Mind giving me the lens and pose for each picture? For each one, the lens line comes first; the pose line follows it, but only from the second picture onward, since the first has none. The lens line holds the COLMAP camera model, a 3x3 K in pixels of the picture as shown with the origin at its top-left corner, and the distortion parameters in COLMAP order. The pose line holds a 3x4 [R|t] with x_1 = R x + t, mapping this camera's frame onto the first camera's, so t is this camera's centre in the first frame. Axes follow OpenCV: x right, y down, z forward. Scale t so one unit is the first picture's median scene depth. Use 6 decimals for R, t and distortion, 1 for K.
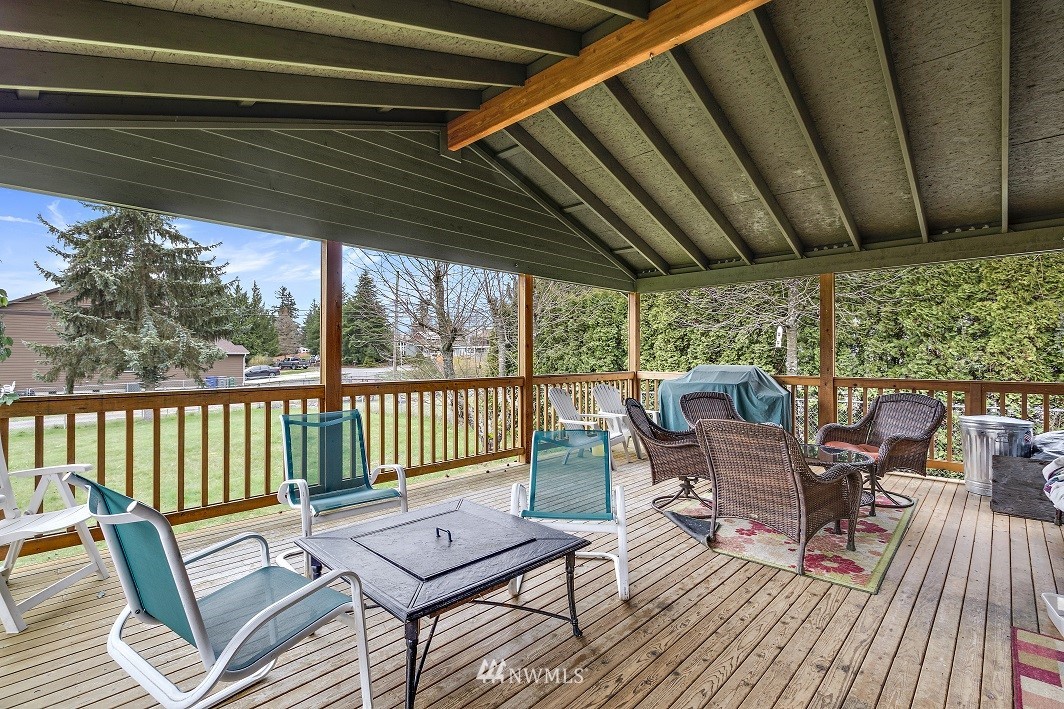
lens RADIAL K [[503.7, 0, 532.0], [0, 503.7, 354.5], [0, 0, 1]] dist [-0.002699, -0.000299]
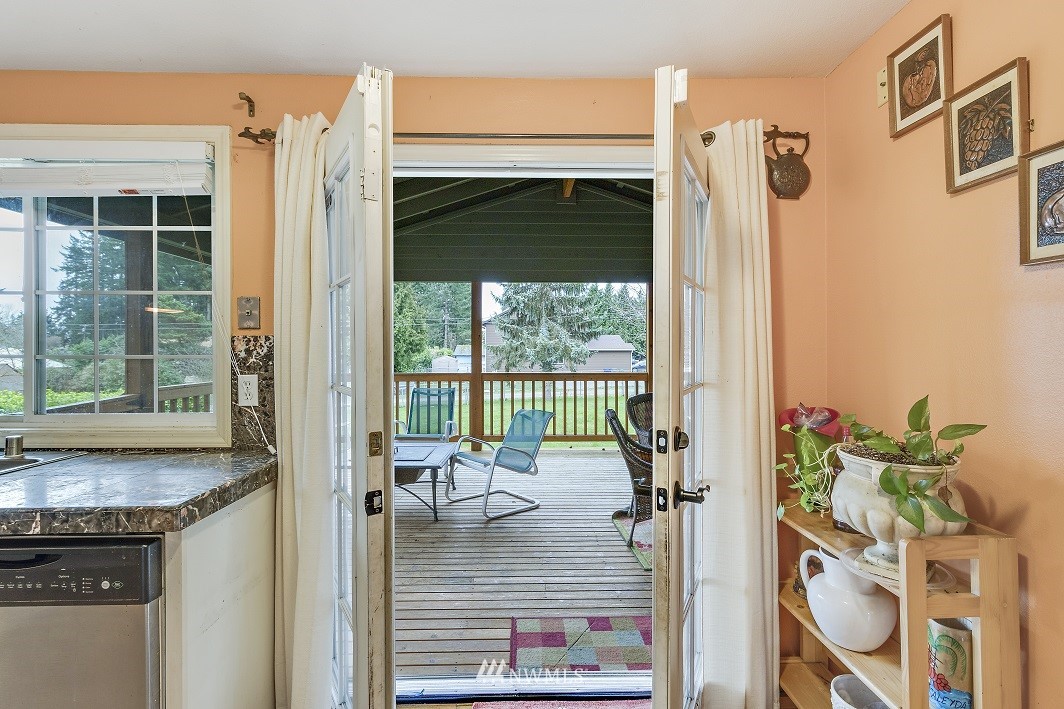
lens RADIAL K [[503.7, 0, 532.0], [0, 503.7, 354.5], [0, 0, 1]] dist [-0.002699, -0.000299]
pose [[0.695516, 0.000869, -0.718510, 0.355308], [0.007453, 0.999937, 0.008423, -0.004343], [0.718472, -0.011214, 0.695465, 0.011215]]
